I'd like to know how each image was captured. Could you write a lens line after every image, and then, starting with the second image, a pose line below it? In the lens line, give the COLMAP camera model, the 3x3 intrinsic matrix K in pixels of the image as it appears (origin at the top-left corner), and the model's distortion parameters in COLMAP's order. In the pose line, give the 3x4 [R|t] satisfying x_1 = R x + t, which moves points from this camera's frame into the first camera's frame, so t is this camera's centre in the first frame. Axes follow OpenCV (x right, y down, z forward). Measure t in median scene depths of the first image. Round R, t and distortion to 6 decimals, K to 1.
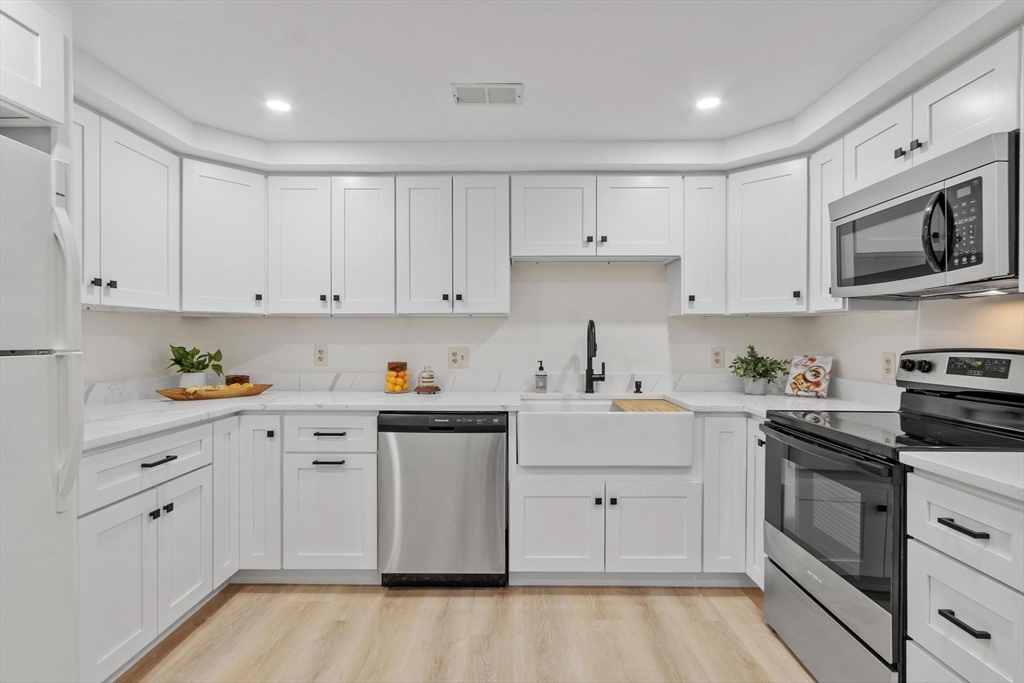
lens RADIAL K [[515.8, 0, 508.7], [0, 515.8, 338.8], [0, 0, 1]] dist [0.000055, -0.002169]
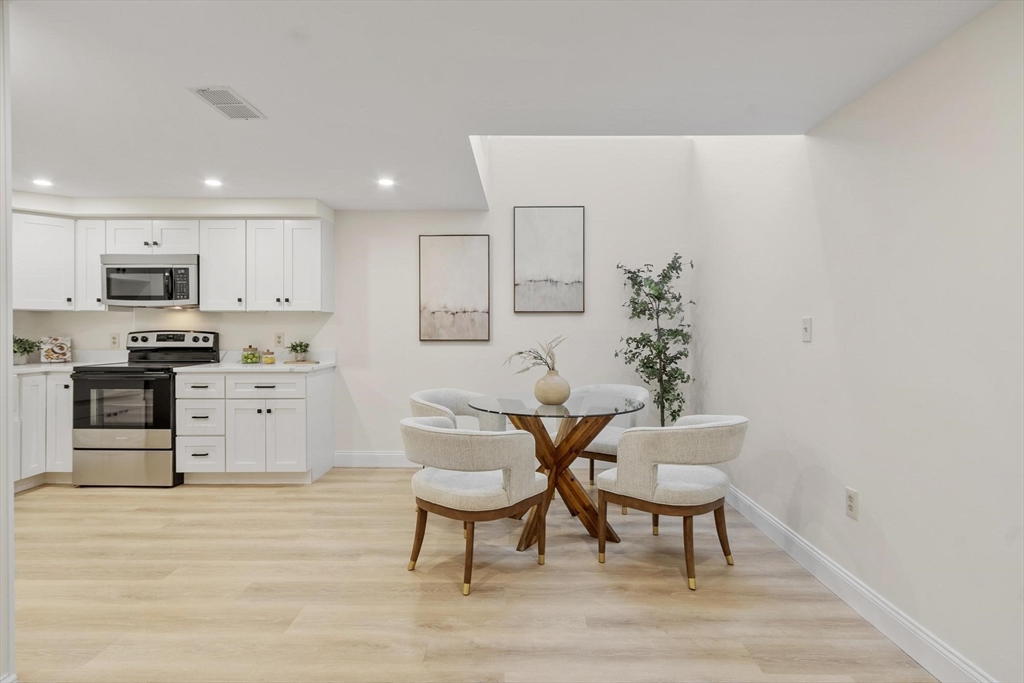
lens RADIAL K [[515.8, 0, 507.5], [0, 515.8, 333.9], [0, 0, 1]] dist [0.000055, -0.002169]
pose [[-0.011965, -0.008421, 0.999893, -1.150675], [0.000155, 0.999965, 0.008424, 0.011783], [-0.999928, 0.000256, -0.011963, -0.419351]]
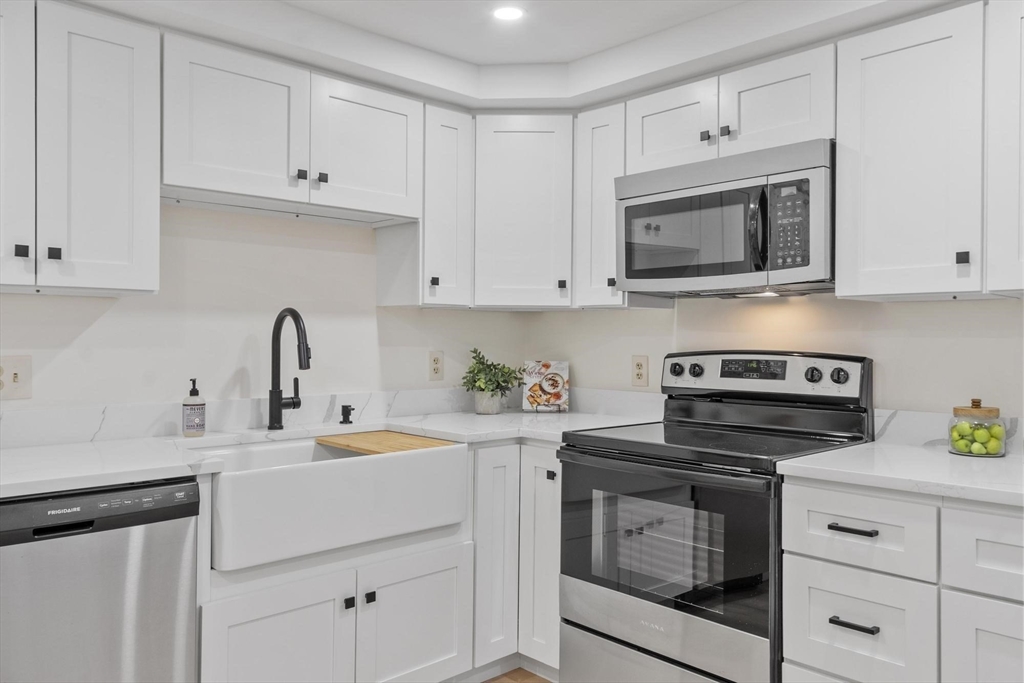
lens RADIAL K [[772.7, 0, 517.1], [0, 772.7, 336.8], [0, 0, 1]] dist [0.008271, -0.005396]
pose [[0.714515, 0.003910, 0.699609, -0.327189], [-0.002291, 0.999992, -0.003249, -0.000676], [-0.699616, 0.000719, 0.714518, 0.194655]]
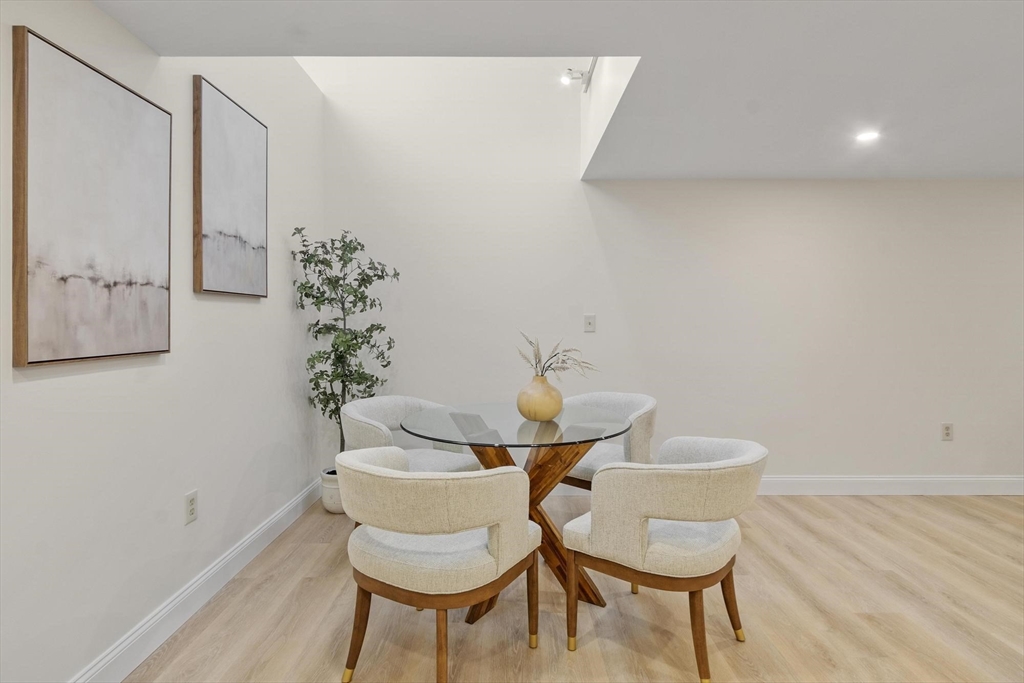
lens RADIAL K [[515.8, 0, 494.3], [0, 515.8, 320.8], [0, 0, 1]] dist [0.000055, -0.002169]
pose [[-0.999997, 0.000046, -0.002409, 0.169627], [0.000038, 0.999995, 0.003141, -0.000337], [0.002409, 0.003141, -0.999992, 0.439979]]
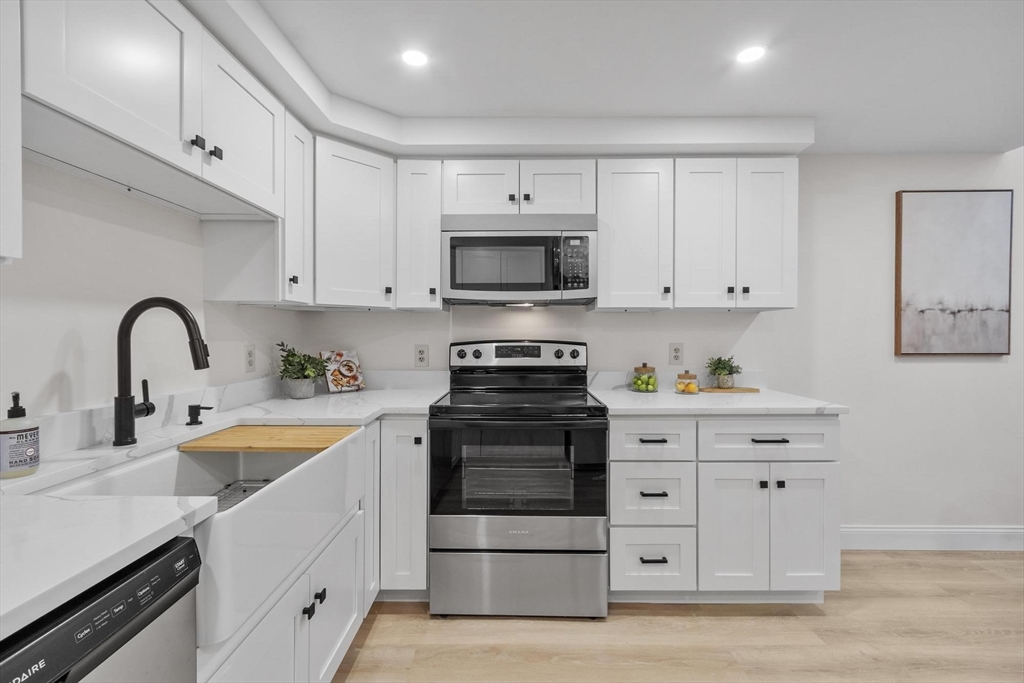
lens RADIAL K [[449.4, 0, 513.6], [0, 449.4, 339.3], [0, 0, 1]] dist [0.000575, 0.001100]
pose [[-0.010587, -0.014203, 0.999843, -0.331870], [0.002253, 0.999896, 0.014228, -0.001211], [-0.999941, 0.002403, -0.010553, 0.763271]]
